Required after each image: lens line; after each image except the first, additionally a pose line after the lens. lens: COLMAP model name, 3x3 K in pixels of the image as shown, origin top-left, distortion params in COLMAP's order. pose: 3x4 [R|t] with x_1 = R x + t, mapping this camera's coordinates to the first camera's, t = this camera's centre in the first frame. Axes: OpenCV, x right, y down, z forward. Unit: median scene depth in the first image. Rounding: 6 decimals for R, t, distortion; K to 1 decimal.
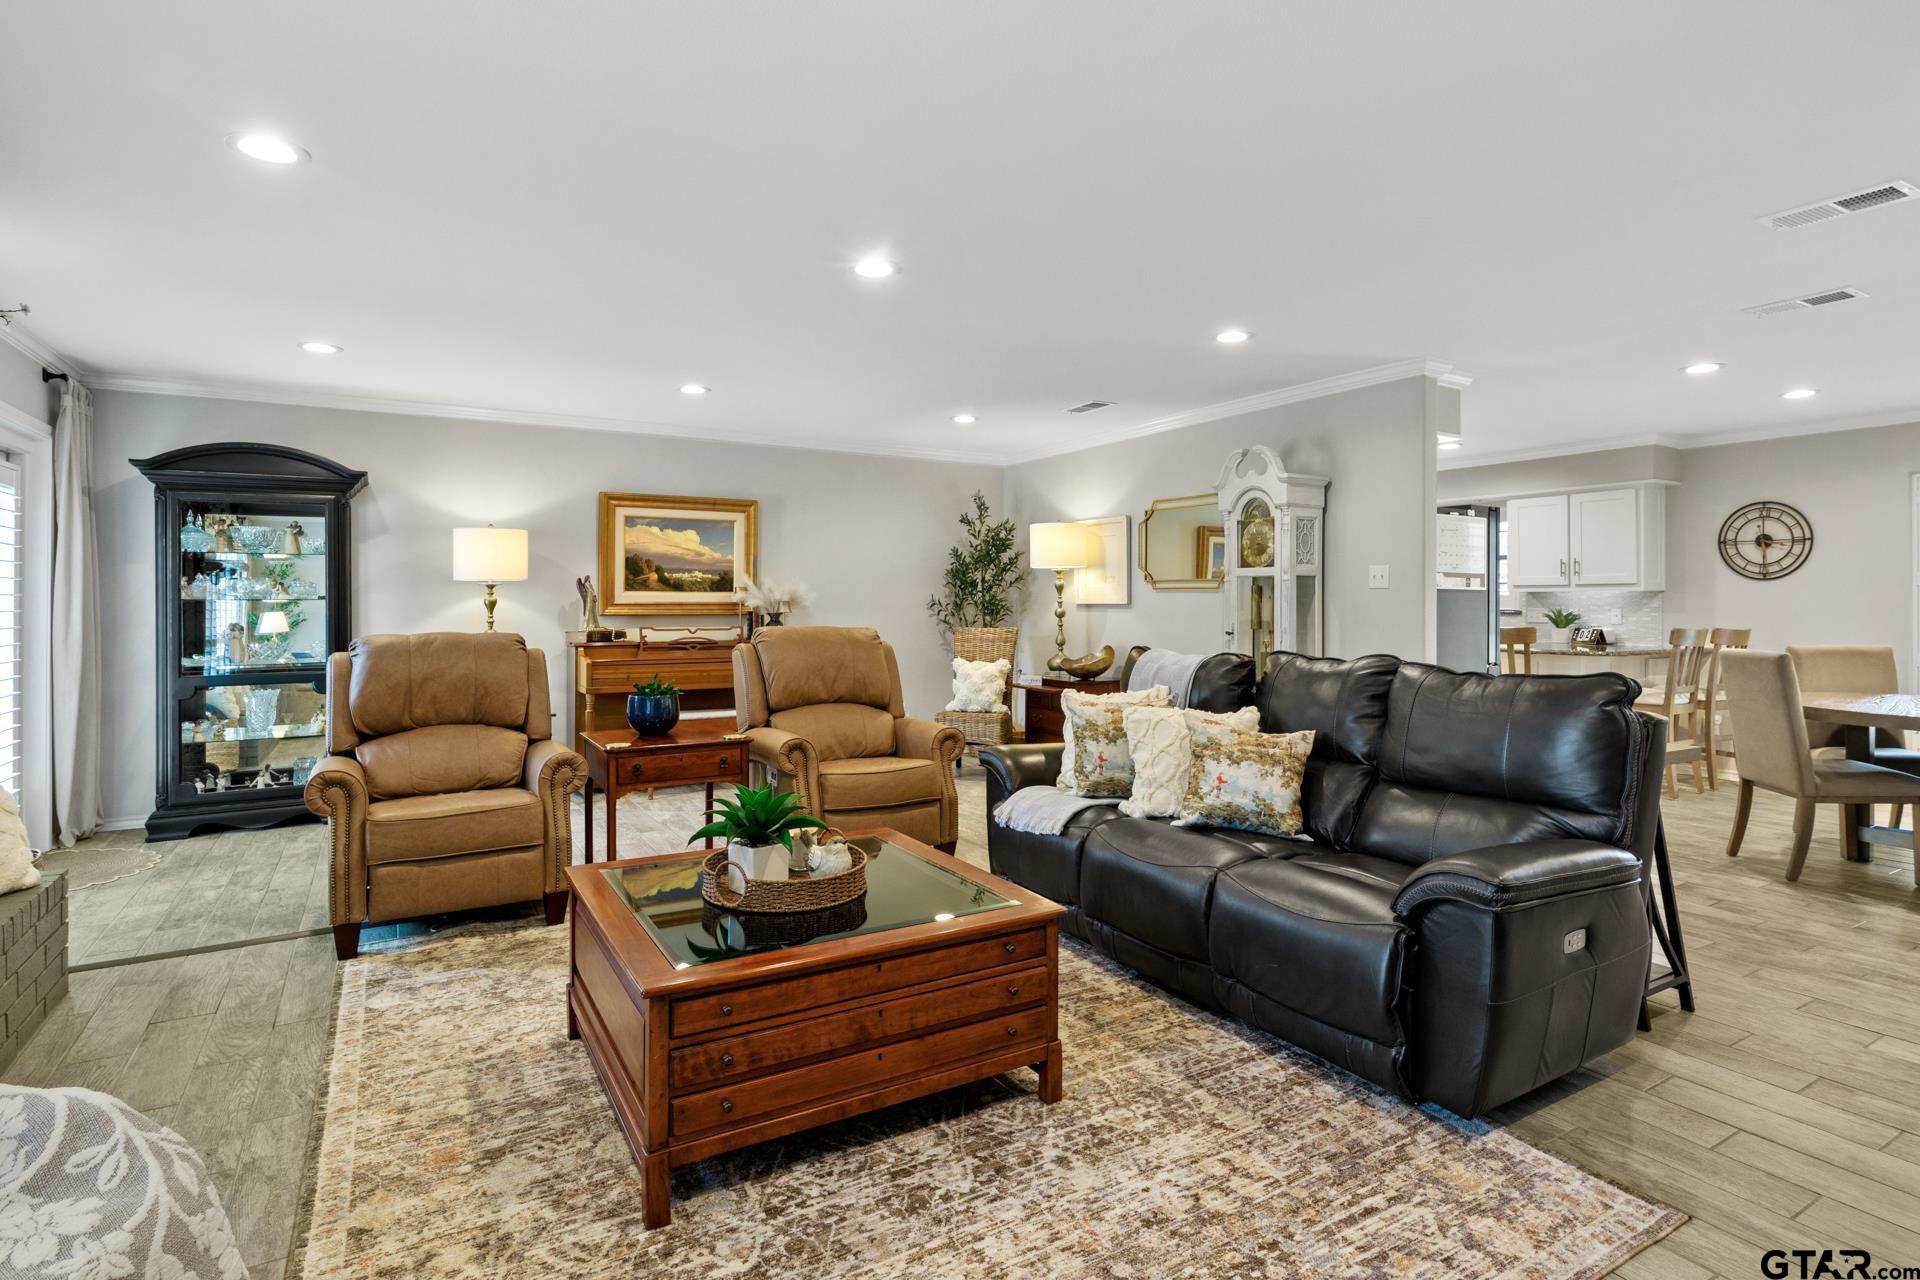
lens RADIAL K [[970.7, 0, 968.5], [0, 970.7, 603.2], [0, 0, 1]] dist [-0.011263, -0.000415]
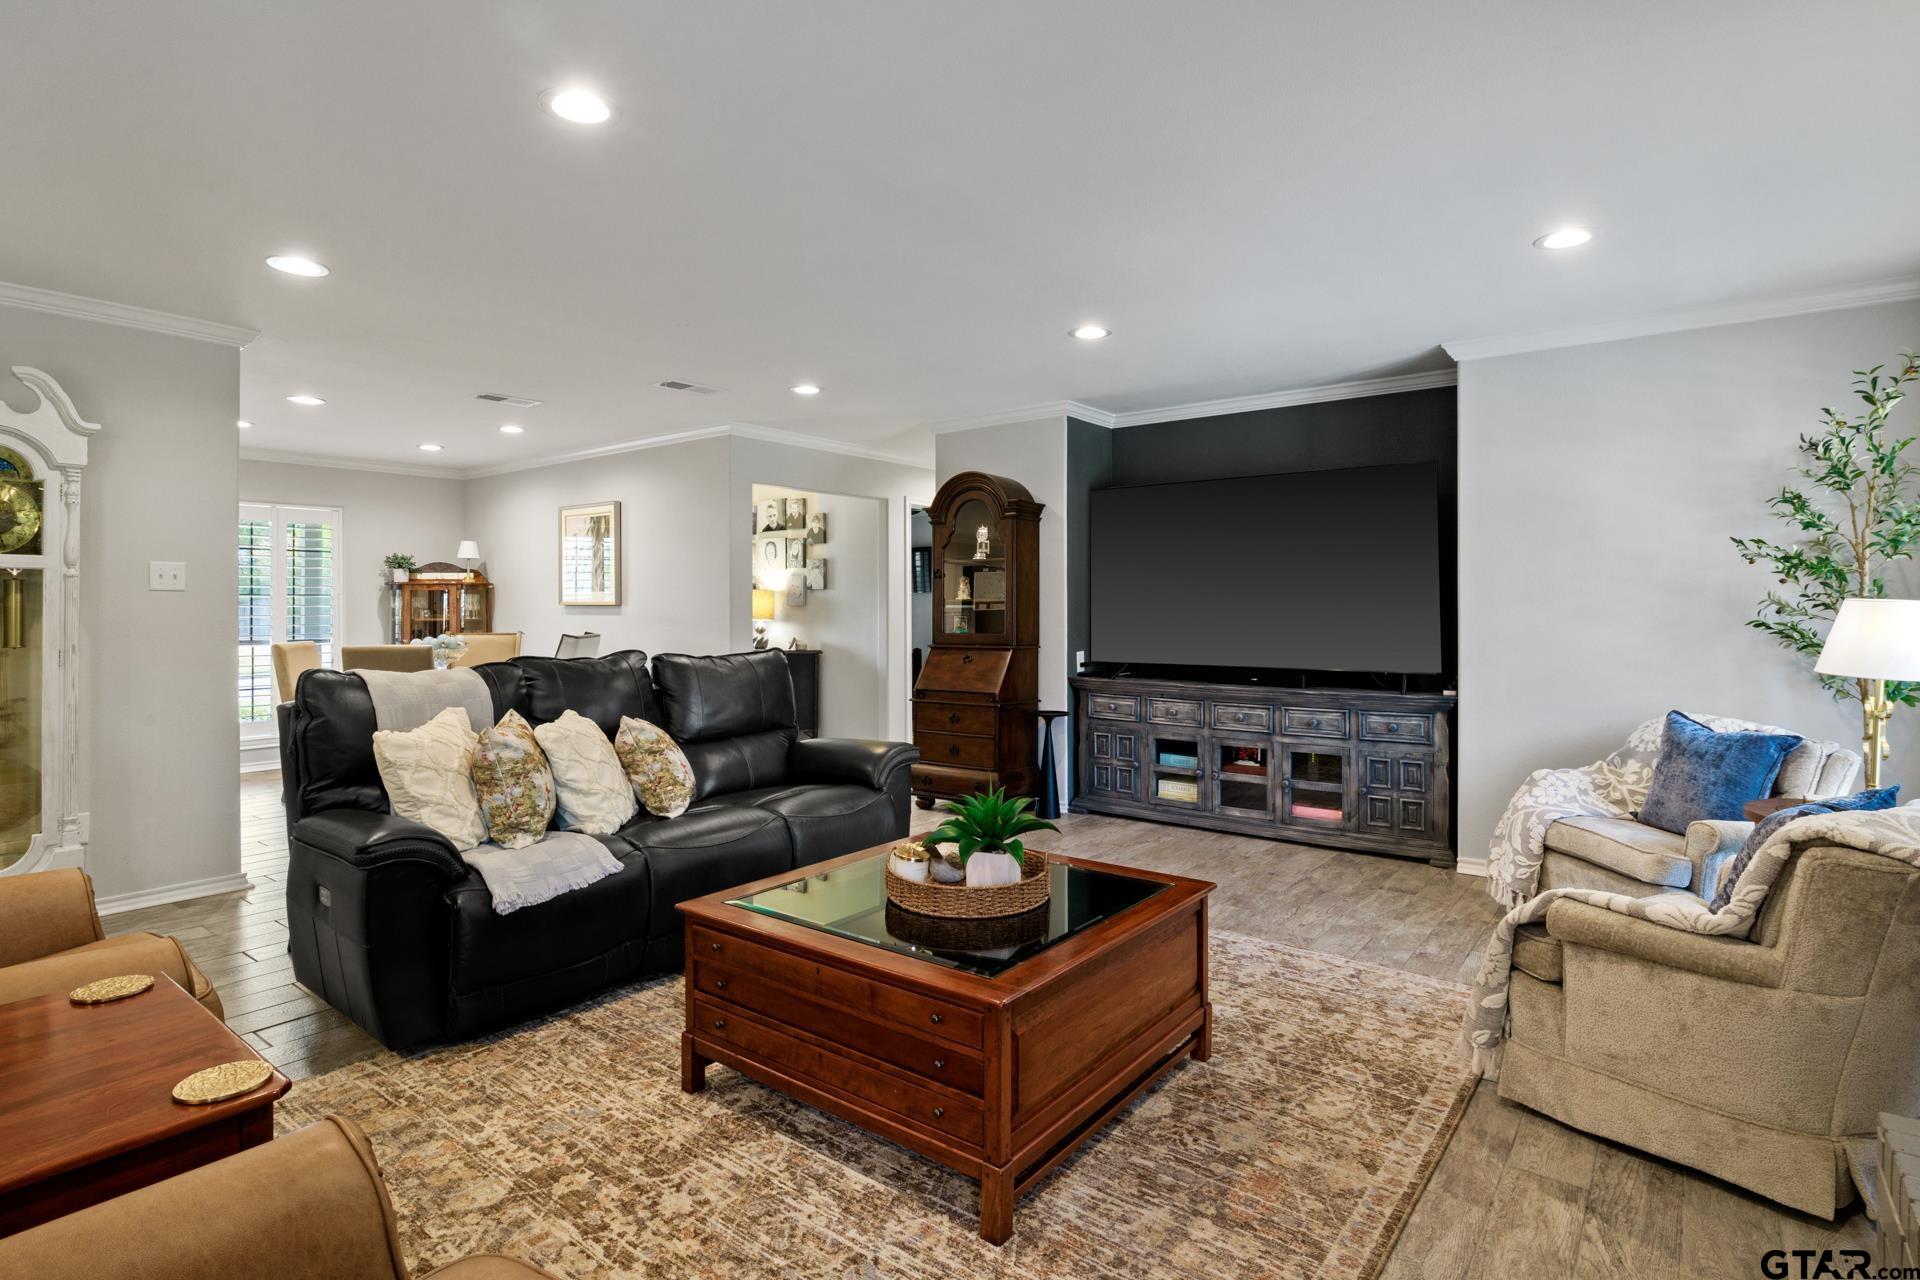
lens RADIAL K [[966.7, 0, 957.6], [0, 966.7, 589.2], [0, 0, 1]] dist [0.000882, -0.006691]
pose [[-0.364210, 0.015735, 0.931184, -0.715878], [0.001441, 0.999866, -0.016332, -0.002888], [-0.931316, -0.004607, -0.364183, 0.876407]]
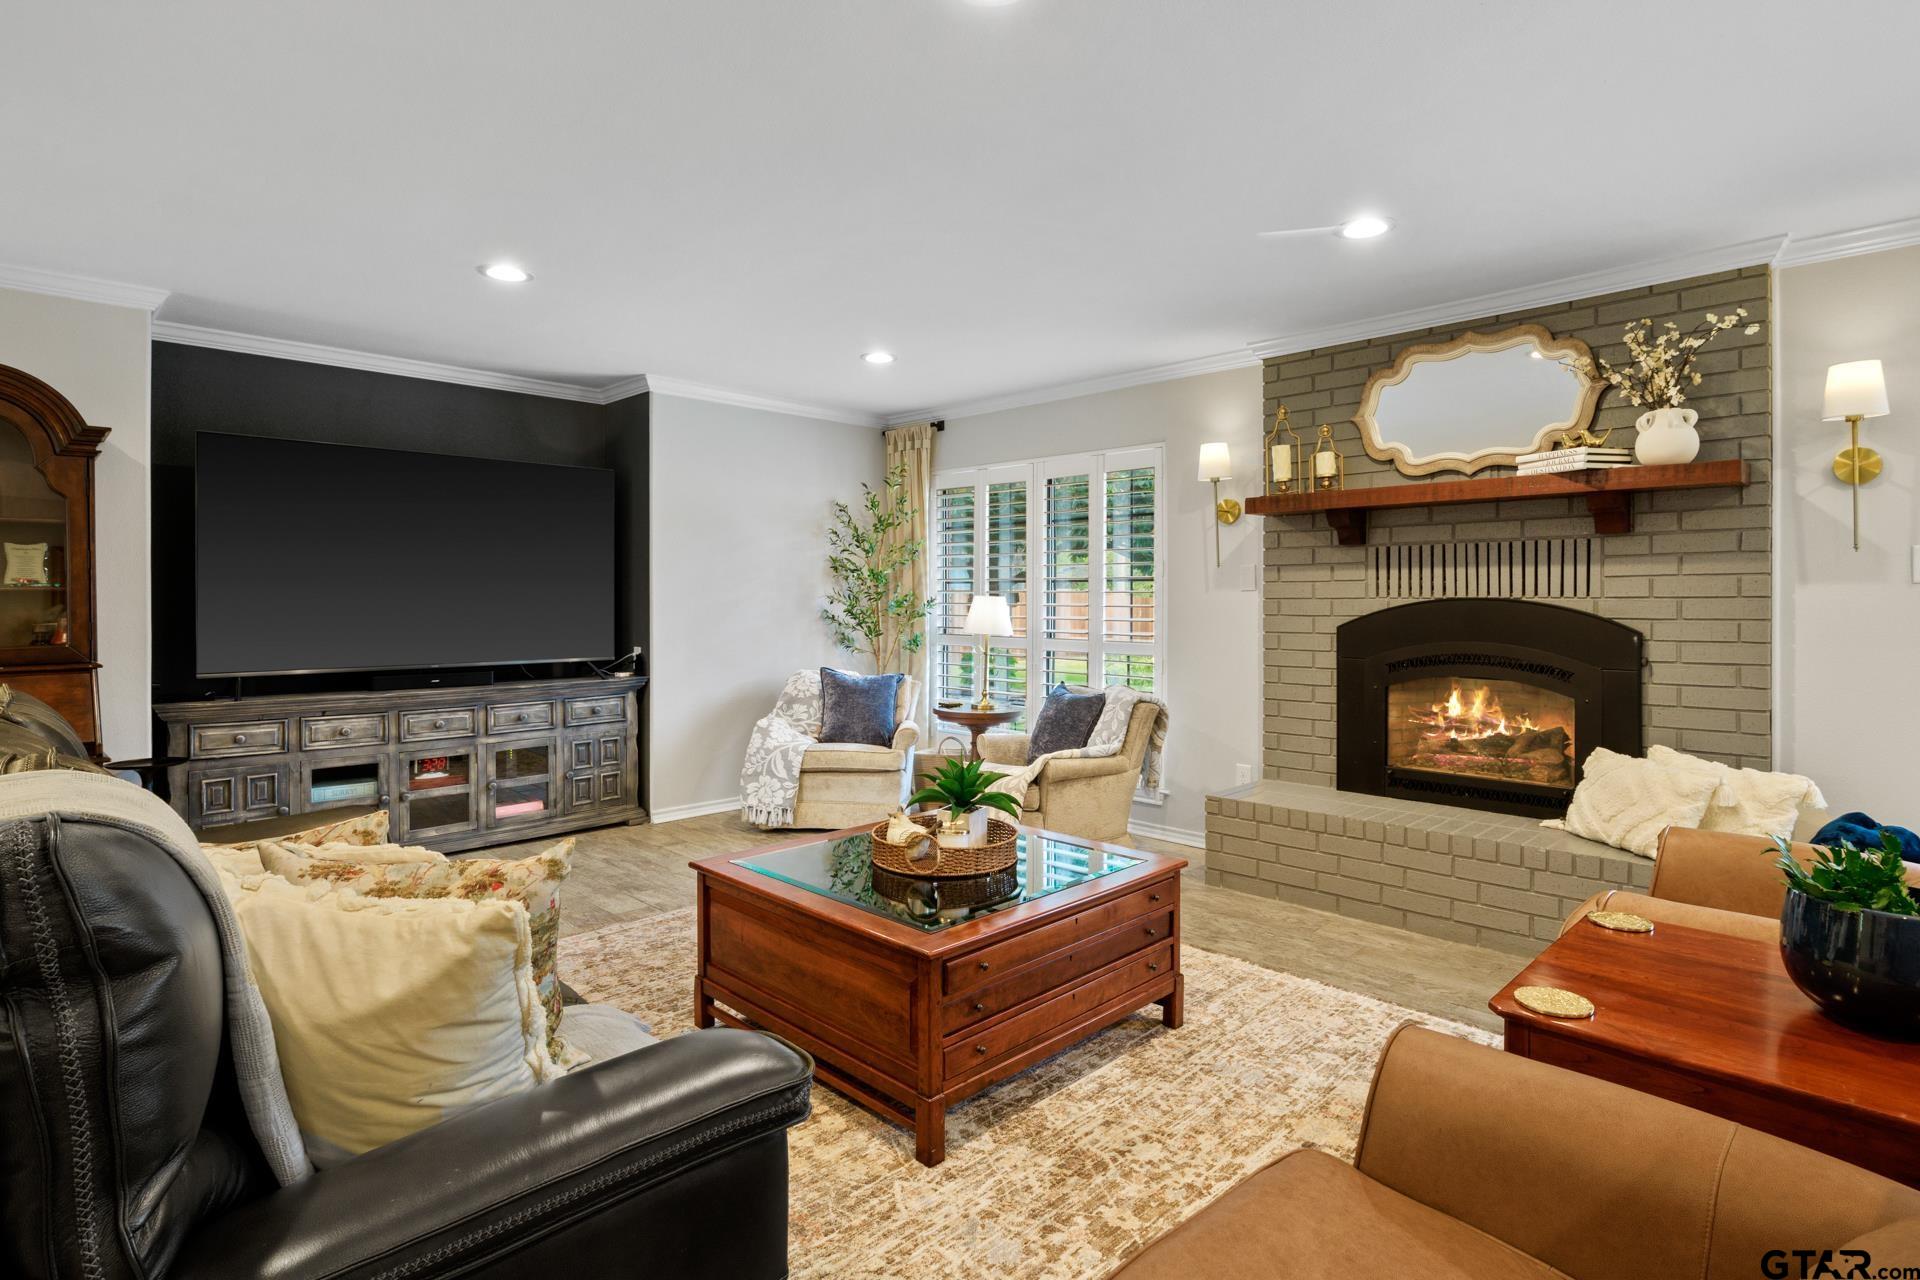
lens RADIAL K [[970.7, 0, 968.5], [0, 970.7, 603.2], [0, 0, 1]] dist [-0.011263, -0.000415]
pose [[-0.968606, -0.000269, -0.248601, 0.039568], [-0.001289, 0.999991, 0.003937, -0.000862], [0.248598, 0.004134, -0.968598, 1.324865]]
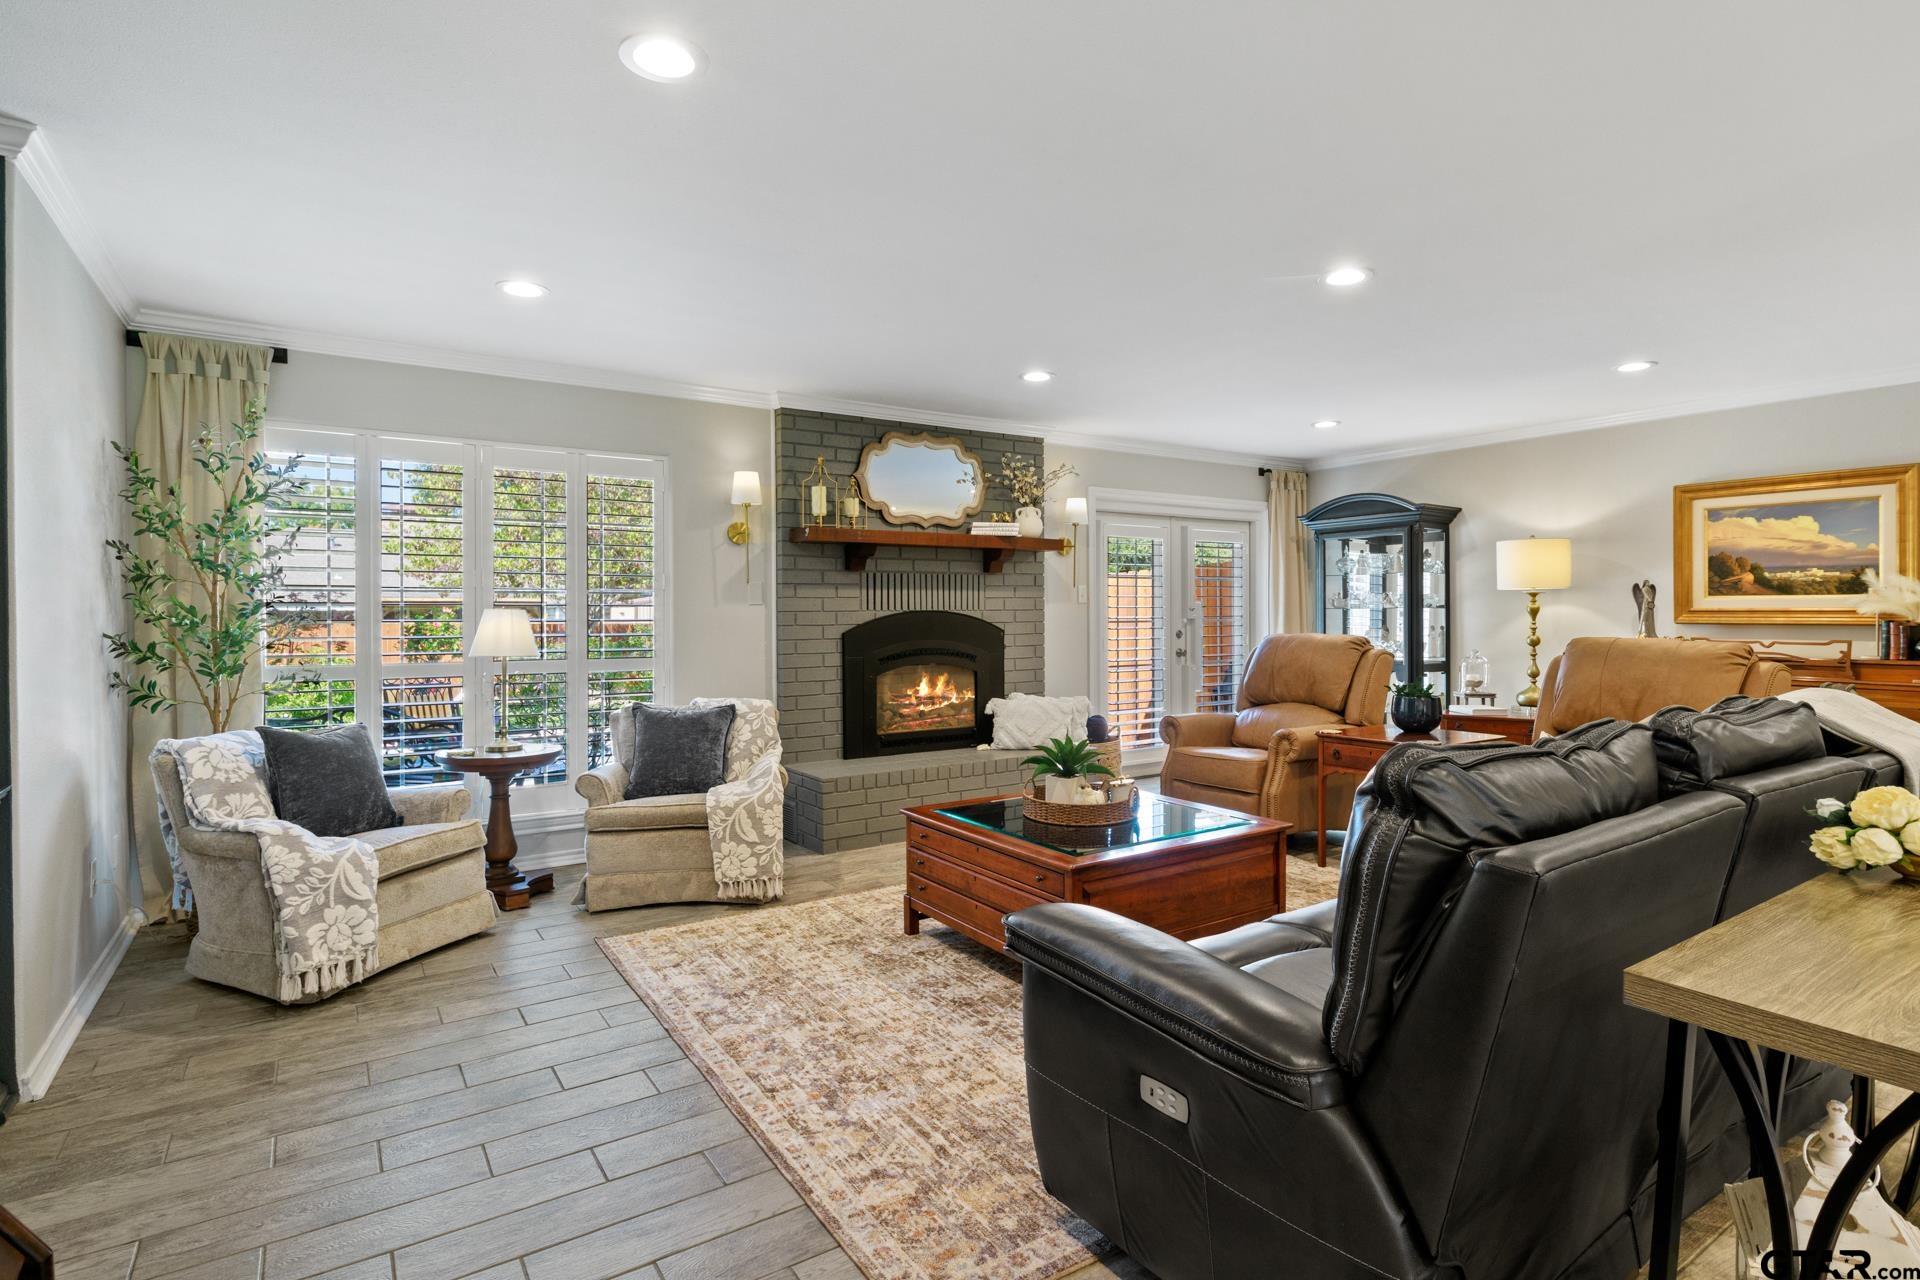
lens RADIAL K [[970.7, 0, 968.5], [0, 970.7, 603.2], [0, 0, 1]] dist [-0.011263, -0.000415]
pose [[0.054210, -0.008976, -0.998489, 0.777535], [0.003489, 0.999955, -0.008800, -0.000956], [0.998523, -0.003007, 0.054238, 0.483548]]
